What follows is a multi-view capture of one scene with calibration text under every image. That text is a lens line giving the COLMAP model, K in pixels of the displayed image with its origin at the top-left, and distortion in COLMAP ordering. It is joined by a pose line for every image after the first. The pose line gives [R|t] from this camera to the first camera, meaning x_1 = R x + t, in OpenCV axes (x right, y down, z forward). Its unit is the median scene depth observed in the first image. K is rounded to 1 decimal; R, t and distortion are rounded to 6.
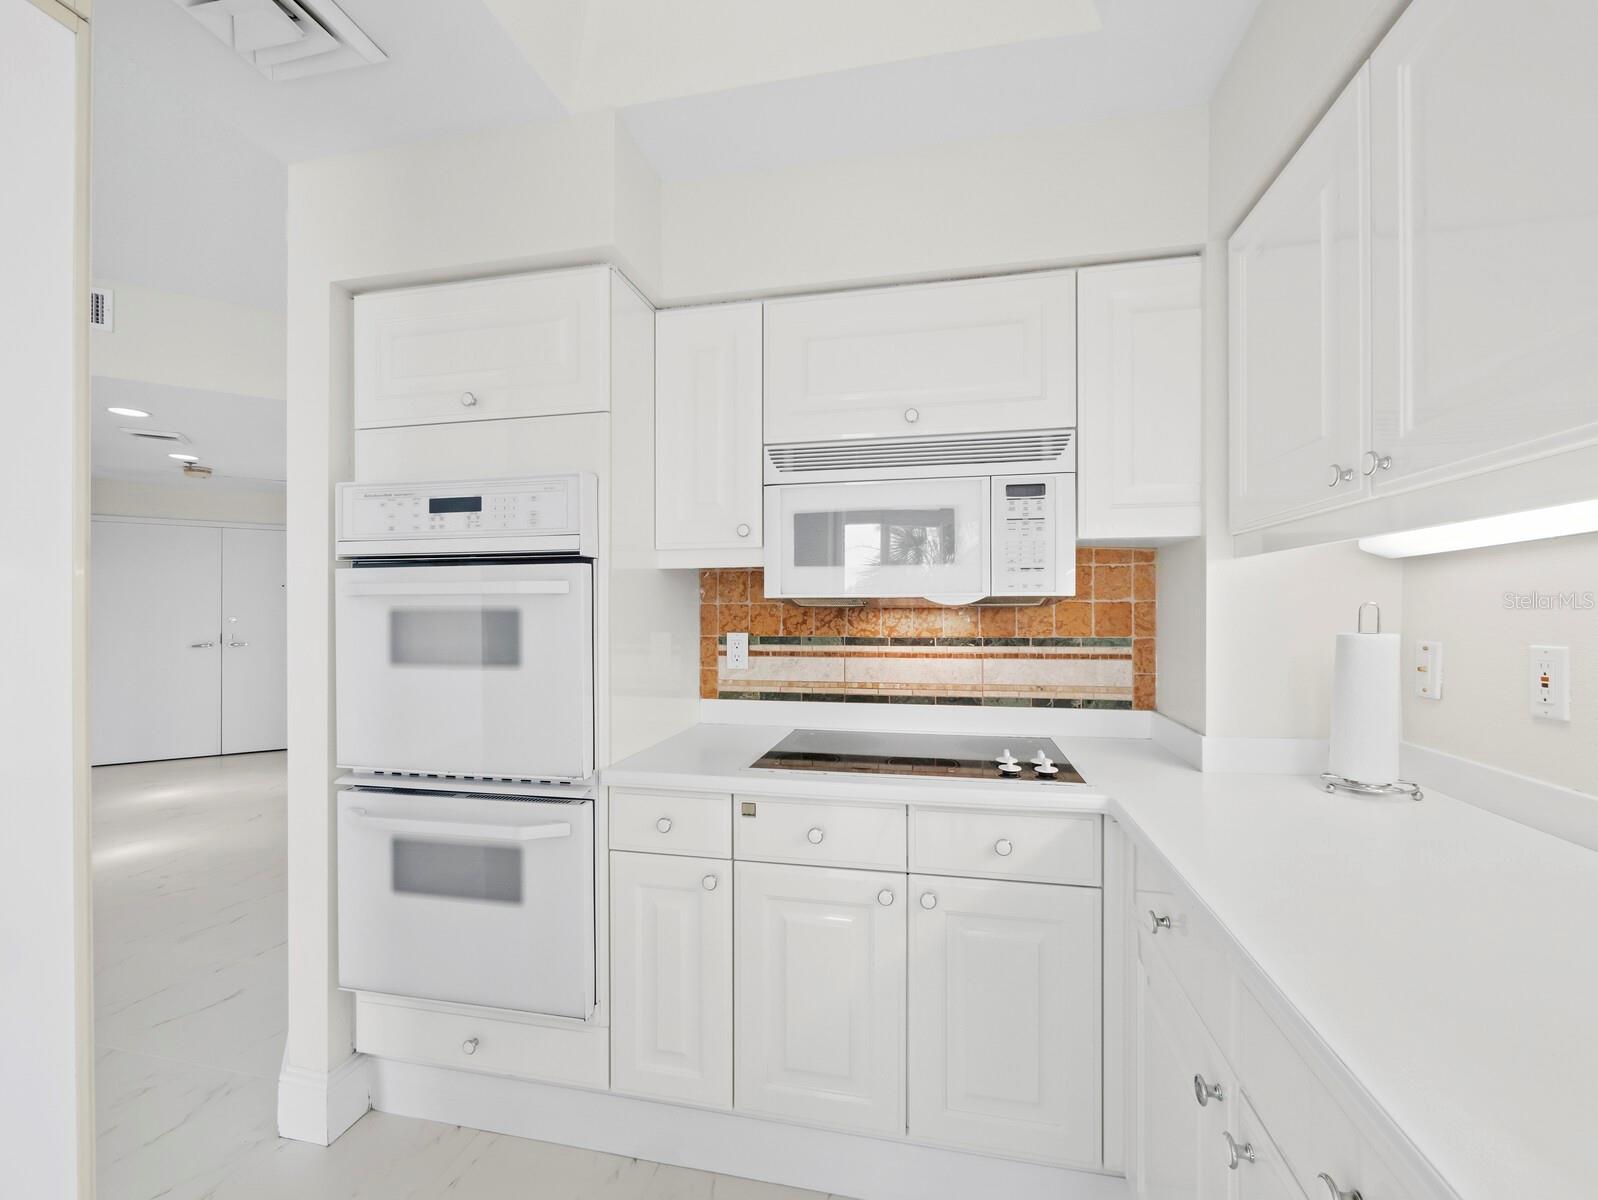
lens RADIAL K [[666.1, 0, 799.0], [0, 666.1, 600.0], [0, 0, 1]] dist [0.000457, -0.000040]
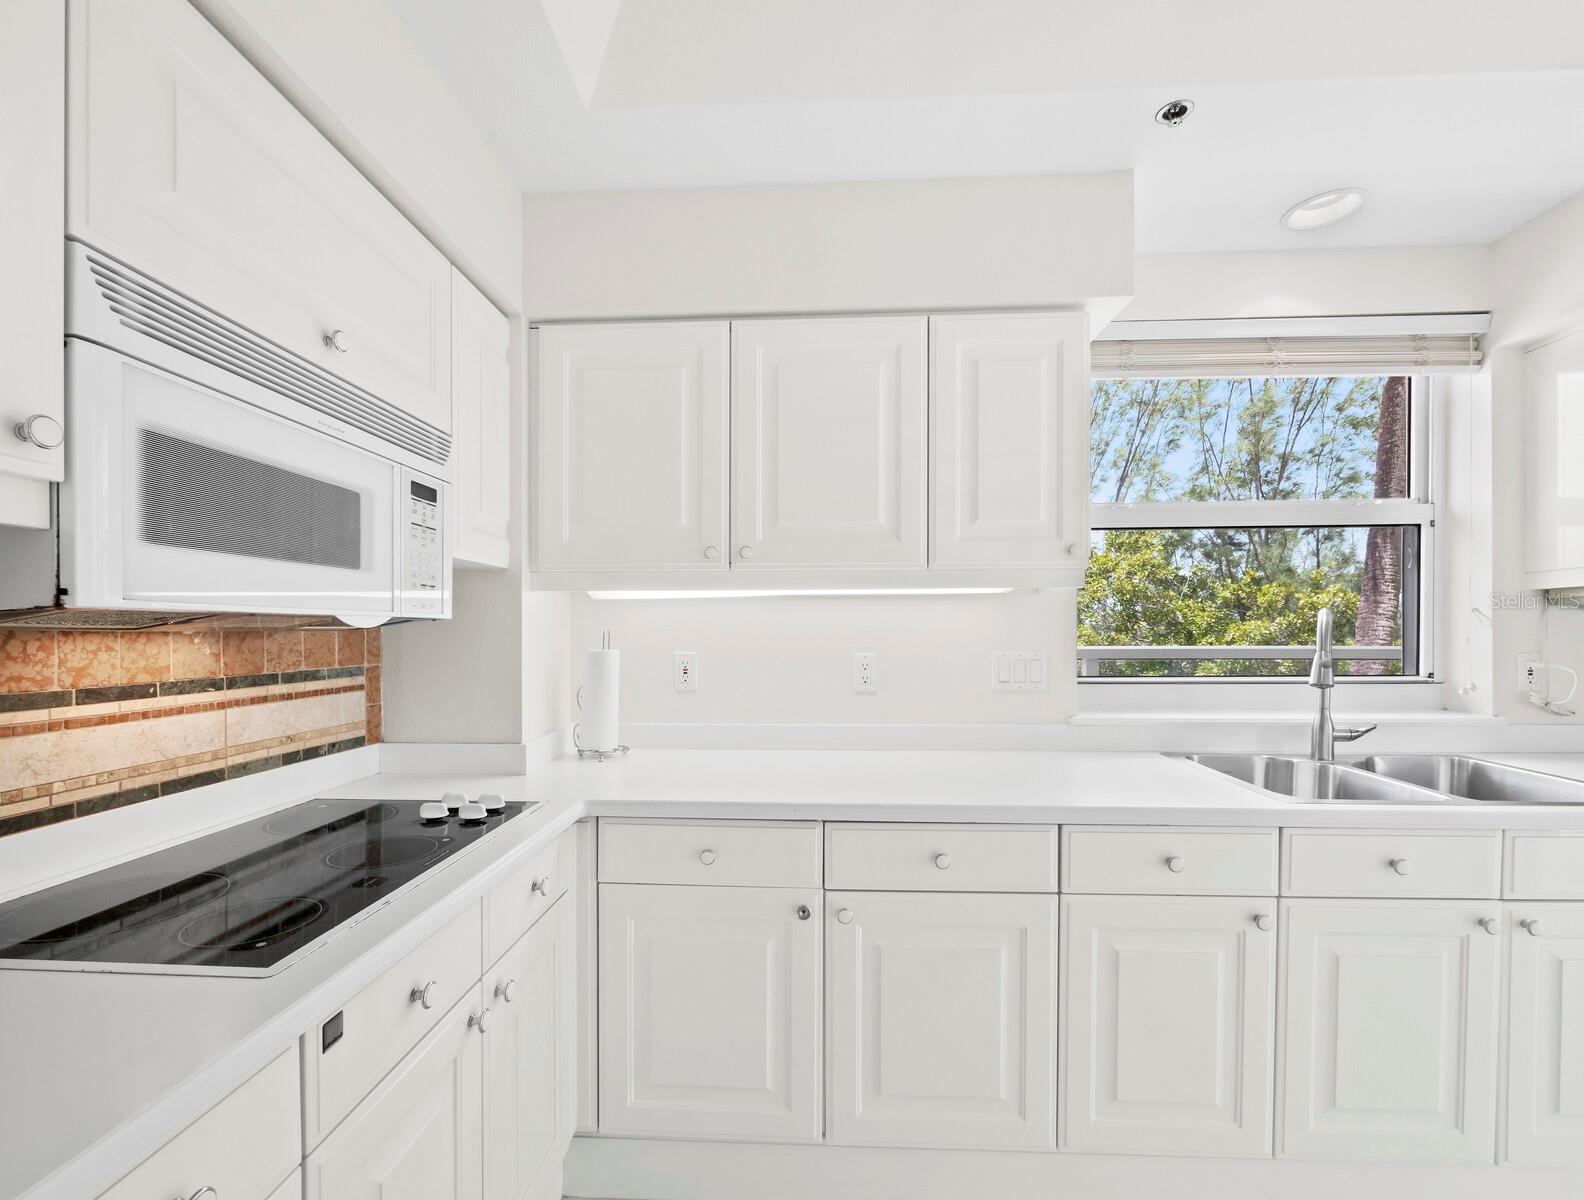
lens RADIAL K [[699.0, 0, 791.2], [0, 699.0, 639.3], [0, 0, 1]] dist [0.000459, 0.000109]
pose [[-0.162463, -0.007956, 0.986683, -0.505538], [-0.011114, 0.999919, 0.006232, 0.008646], [-0.986652, -0.009953, -0.162538, 0.567815]]
